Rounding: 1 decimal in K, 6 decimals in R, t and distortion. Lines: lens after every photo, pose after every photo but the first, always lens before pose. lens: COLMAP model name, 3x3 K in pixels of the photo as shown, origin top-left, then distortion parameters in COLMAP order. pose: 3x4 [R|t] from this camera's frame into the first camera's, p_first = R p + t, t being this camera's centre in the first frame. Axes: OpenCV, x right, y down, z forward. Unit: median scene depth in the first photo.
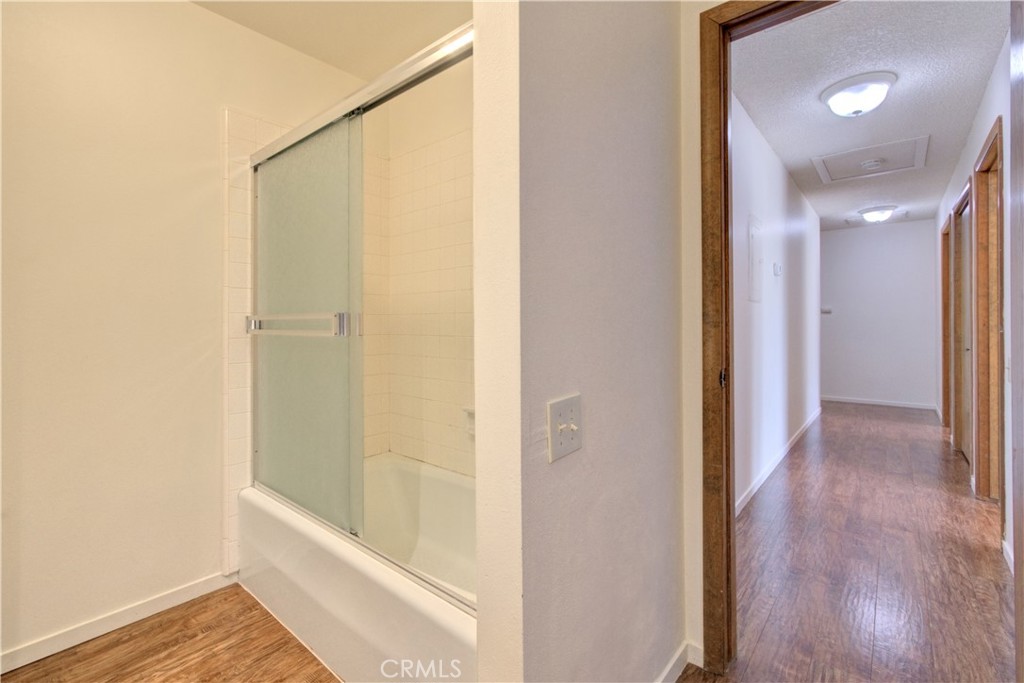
lens RADIAL K [[449.8, 0, 512.2], [0, 449.8, 337.2], [0, 0, 1]] dist [0.001327, 0.000255]
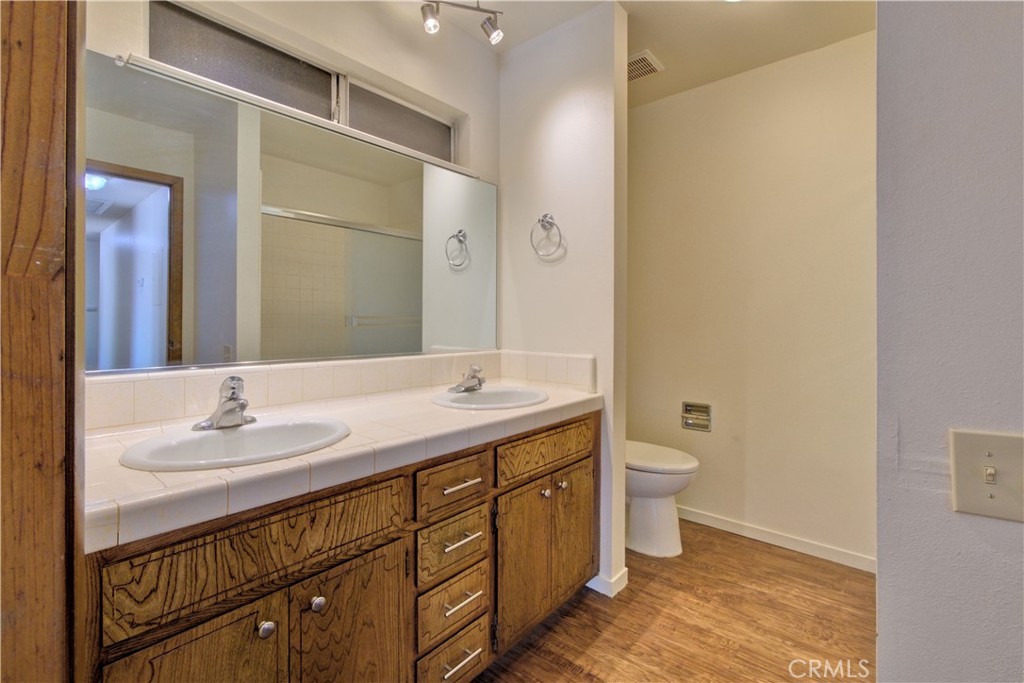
lens RADIAL K [[449.8, 0, 511.9], [0, 449.8, 331.7], [0, 0, 1]] dist [0.001327, 0.000255]
pose [[-0.011861, 0.009507, -0.999884, 0.525844], [-0.023175, 0.999684, 0.009780, -0.007998], [0.999661, 0.023288, -0.011637, 0.152782]]
